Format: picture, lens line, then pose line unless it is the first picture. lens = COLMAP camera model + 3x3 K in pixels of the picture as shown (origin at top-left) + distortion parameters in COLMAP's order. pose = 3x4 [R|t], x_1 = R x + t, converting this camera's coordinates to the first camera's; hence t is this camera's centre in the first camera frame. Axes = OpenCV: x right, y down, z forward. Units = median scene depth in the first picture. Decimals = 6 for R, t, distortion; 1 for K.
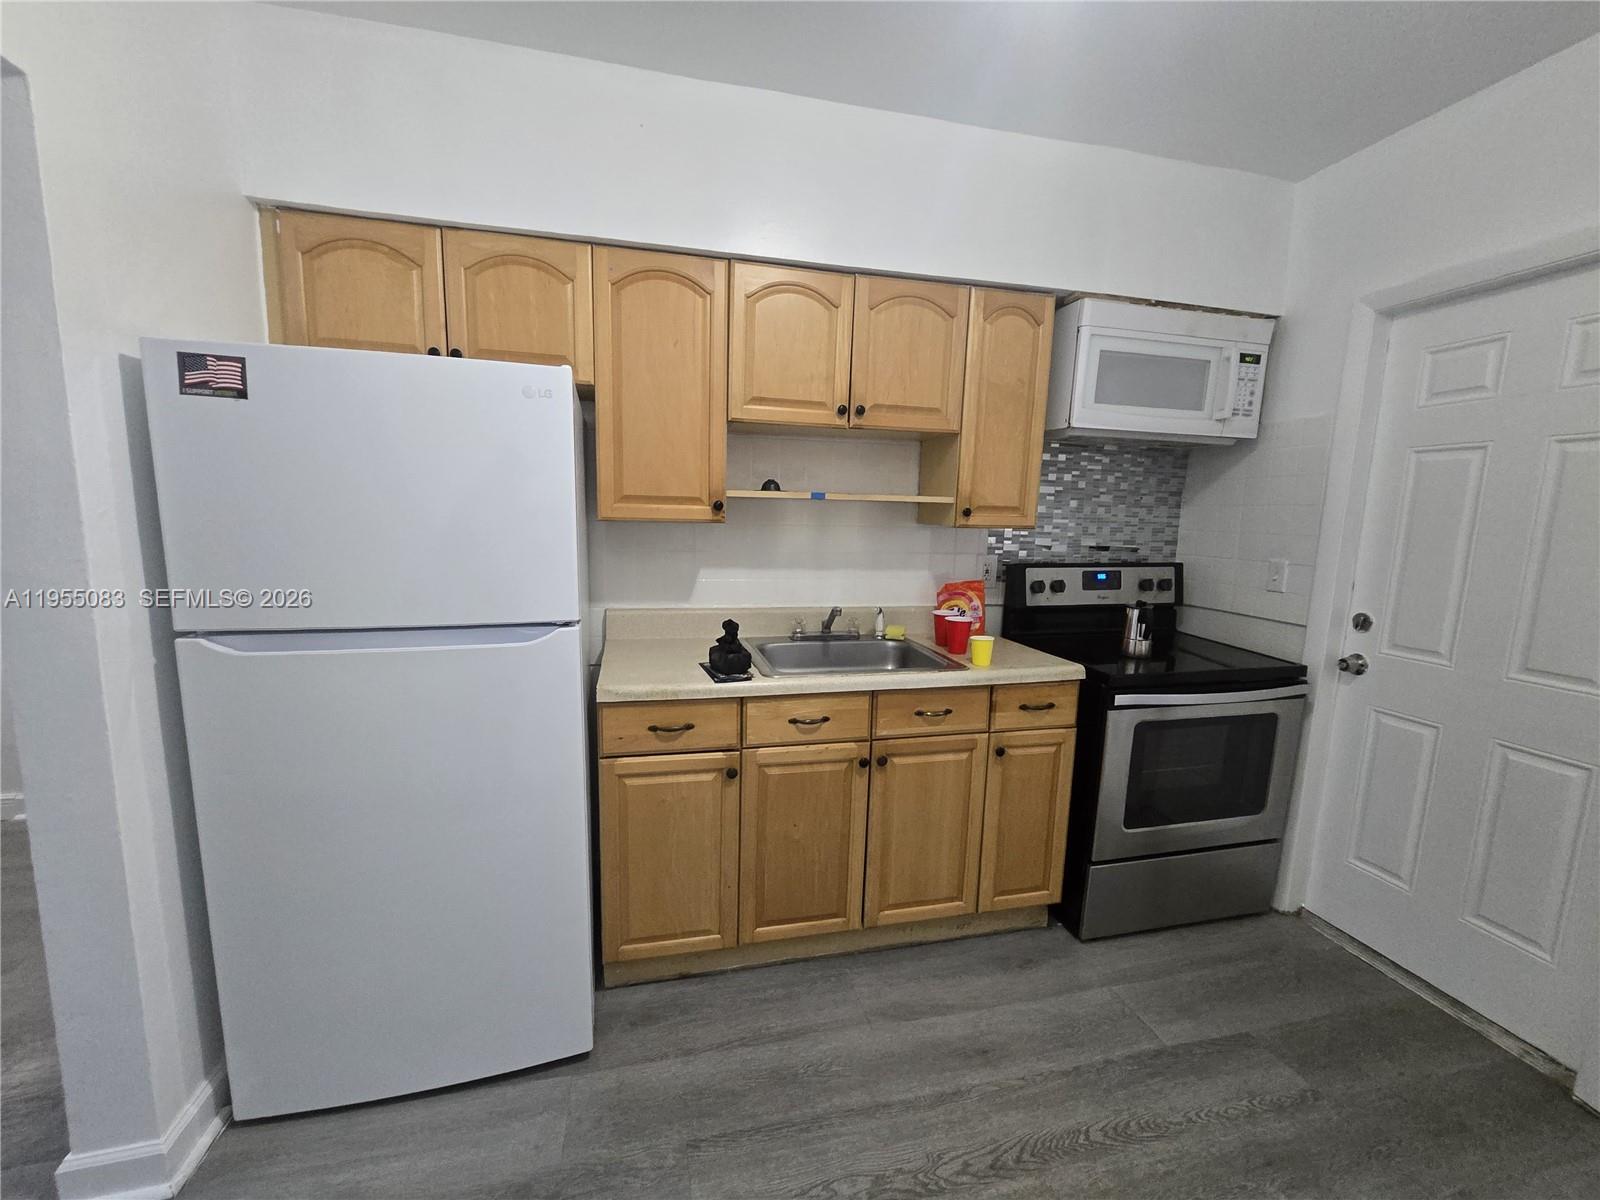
lens RADIAL K [[654.2, 0, 797.6], [0, 654.2, 610.1], [0, 0, 1]] dist [-0.003407, 0.001114]
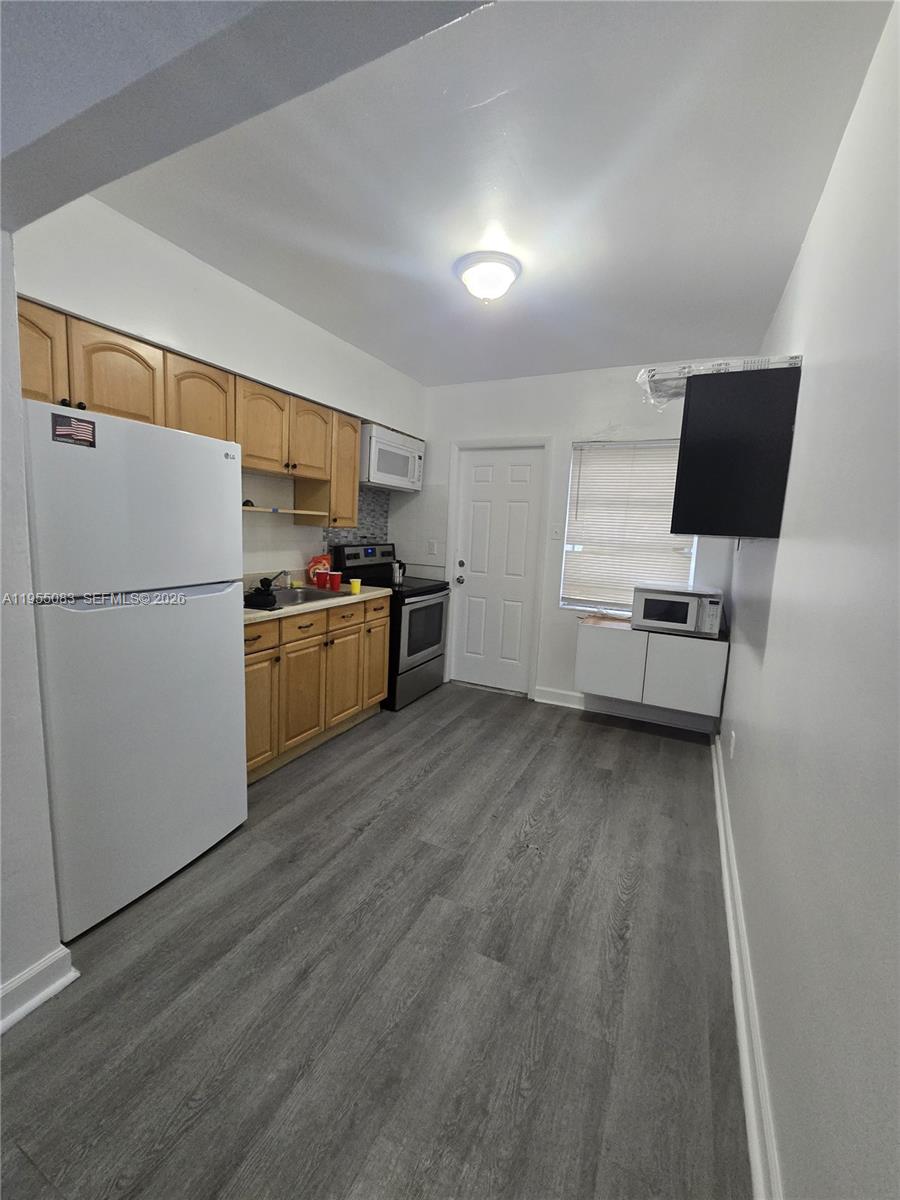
lens RADIAL K [[490.6, 0, 441.1], [0, 490.6, 594.7], [0, 0, 1]] dist [-0.003407, 0.001114]
pose [[0.644378, -0.101145, 0.757989, -0.755993], [0.088290, 0.994426, 0.057637, 0.023285], [-0.759593, 0.029783, 0.649716, -0.245958]]
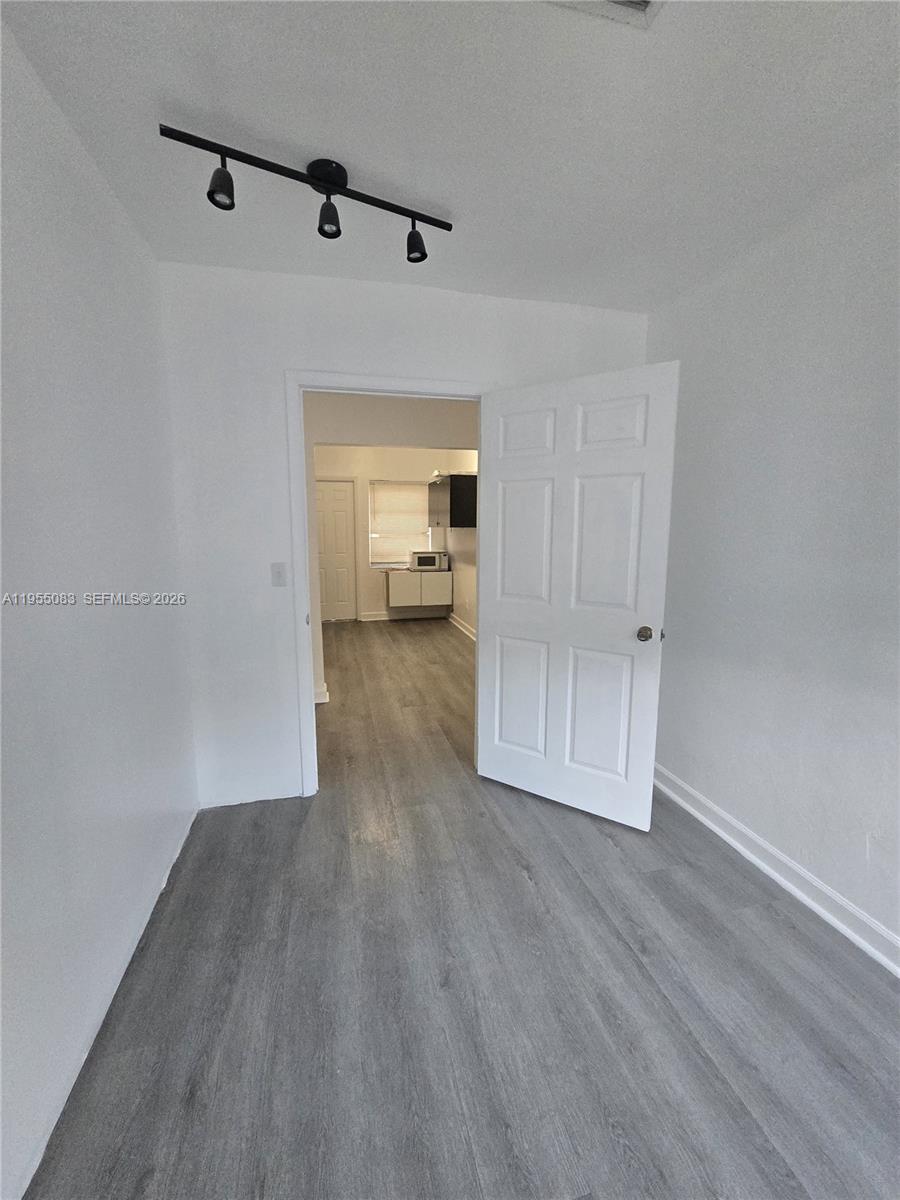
lens RADIAL K [[490.6, 0, 451.8], [0, 490.6, 599.4], [0, 0, 1]] dist [-0.003407, 0.001114]
pose [[-0.016674, -0.175273, 0.984379, -2.654031], [0.142254, 0.974084, 0.175850, -0.100186], [-0.989690, 0.142964, 0.008692, 0.072376]]
